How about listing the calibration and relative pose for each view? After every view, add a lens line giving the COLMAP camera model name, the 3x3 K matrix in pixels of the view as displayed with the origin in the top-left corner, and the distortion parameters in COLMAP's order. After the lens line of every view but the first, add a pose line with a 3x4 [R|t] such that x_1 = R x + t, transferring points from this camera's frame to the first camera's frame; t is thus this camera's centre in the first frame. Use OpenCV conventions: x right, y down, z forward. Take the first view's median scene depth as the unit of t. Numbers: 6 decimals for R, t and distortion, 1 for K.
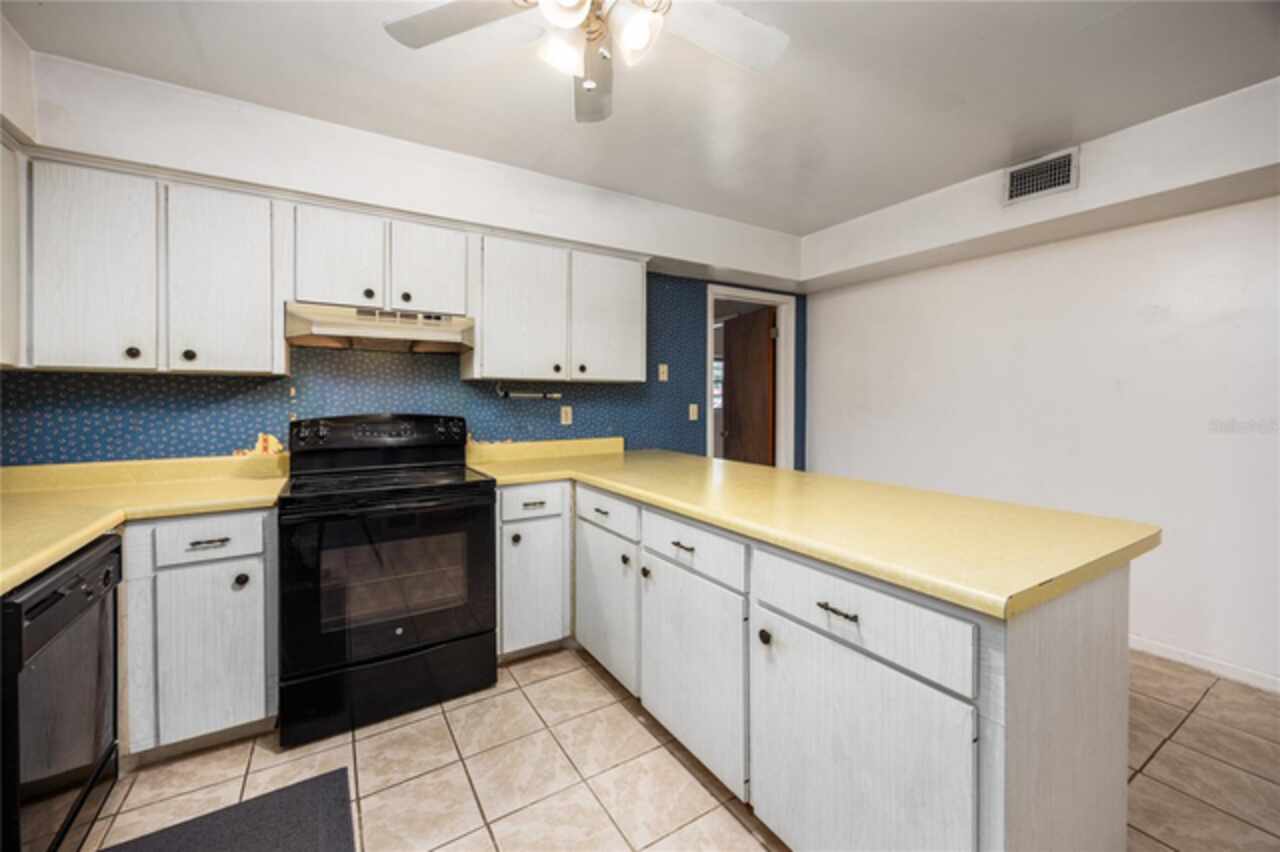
lens RADIAL K [[494.8, 0, 658.4], [0, 494.8, 402.2], [0, 0, 1]] dist [-0.000888, -0.001241]
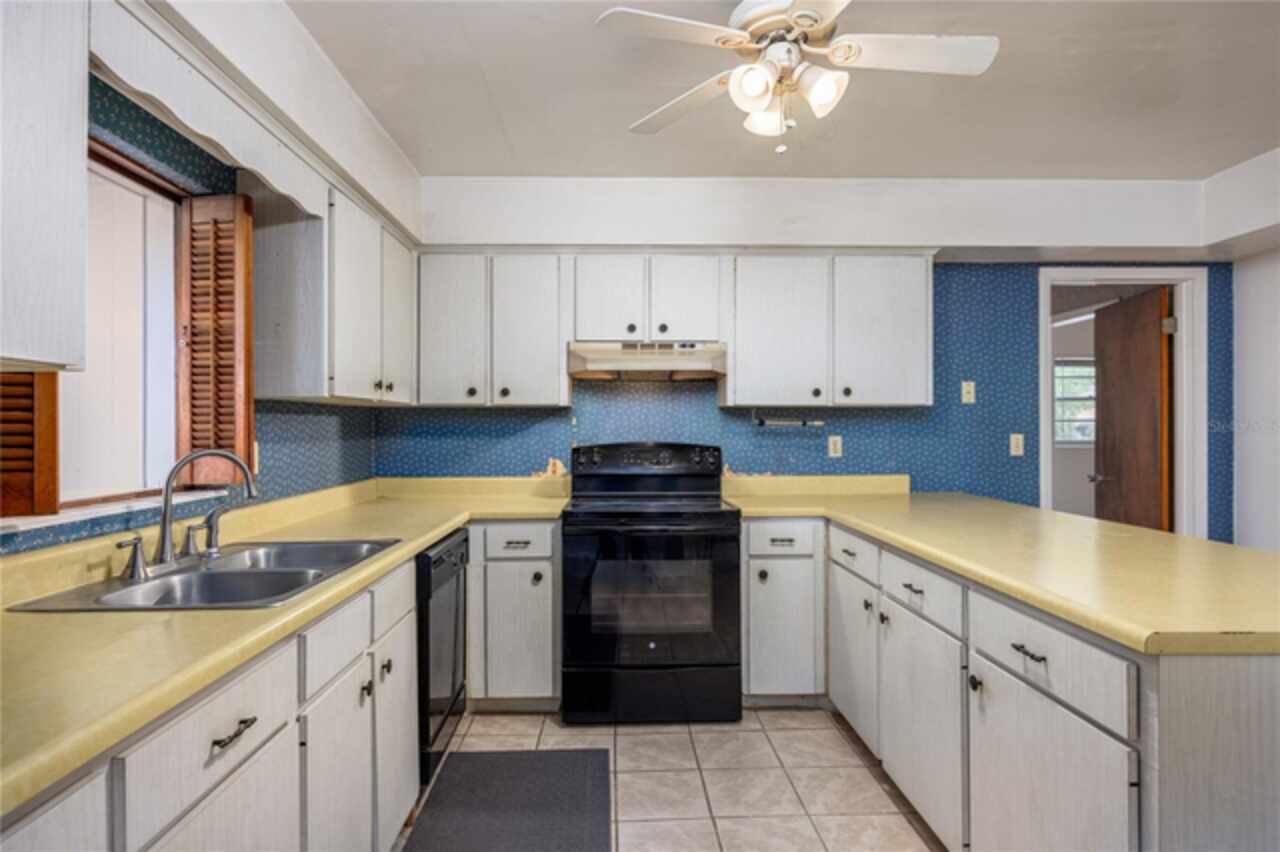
lens RADIAL K [[703.3, 0, 654.1], [0, 703.3, 421.6], [0, 0, 1]] dist [-0.007380, 0.000904]
pose [[0.861467, -0.004774, -0.507791, 0.221487], [-0.001688, 0.999923, -0.012265, -0.001411], [0.507811, 0.011423, 0.861393, -0.272982]]
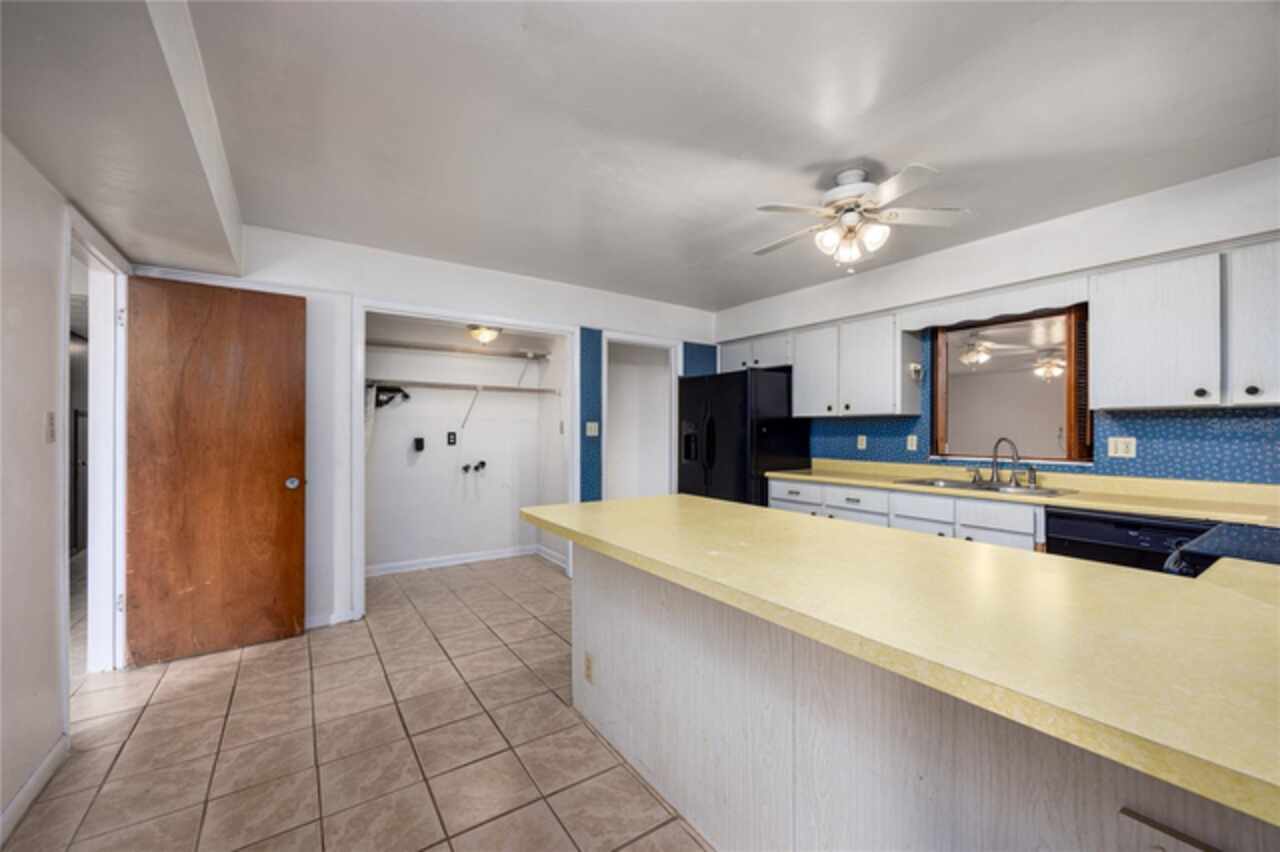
lens RADIAL K [[494.8, 0, 643.6], [0, 494.8, 428.2], [0, 0, 1]] dist [-0.000888, -0.001241]
pose [[-0.998748, 0.001307, -0.050003, 0.395743], [0.001332, 0.999999, -0.000467, -0.008186], [0.050003, -0.000533, -0.998749, 1.550881]]
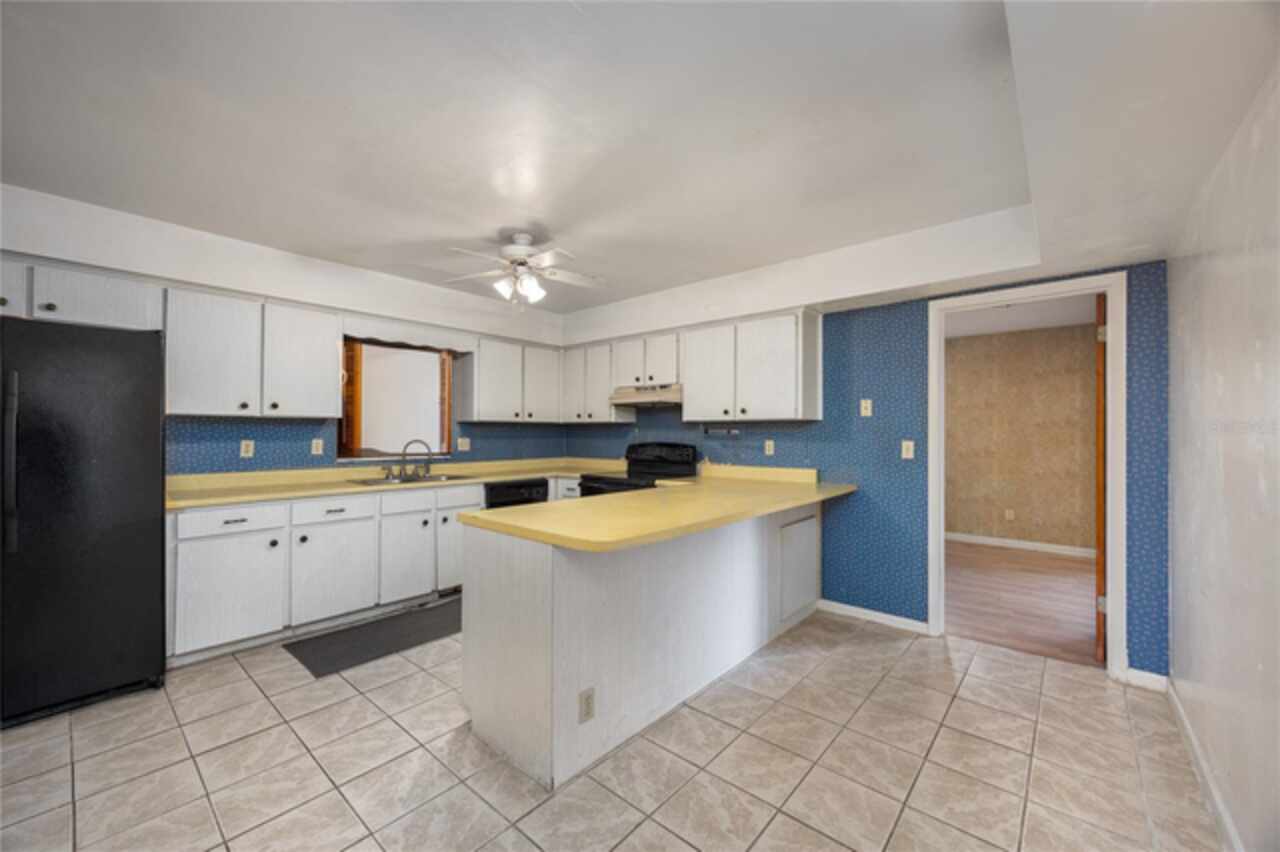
lens RADIAL K [[494.8, 0, 644.1], [0, 494.8, 425.4], [0, 0, 1]] dist [-0.000888, -0.001241]
pose [[0.298137, -0.011134, -0.954458, 1.276015], [-0.007099, 0.999878, -0.013881, -0.013702], [0.954497, 0.010914, 0.298022, 0.451970]]
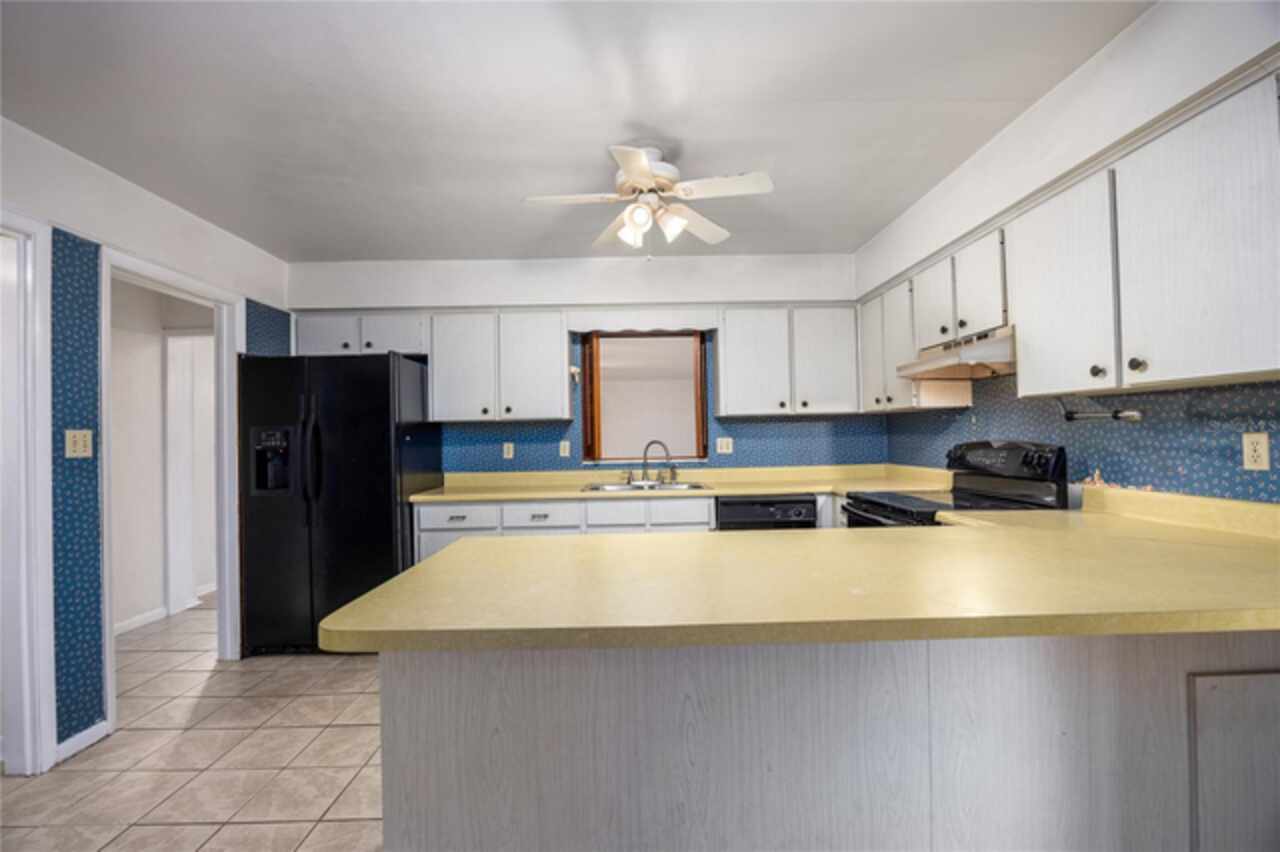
lens RADIAL K [[552.5, 0, 640.6], [0, 552.5, 424.3], [0, 0, 1]] dist [-0.021701, 0.000345]
pose [[-0.520308, -0.002828, -0.853974, 0.806647], [0.019577, 0.999692, -0.015238, -0.005610], [0.853754, -0.024647, -0.520092, 1.060968]]
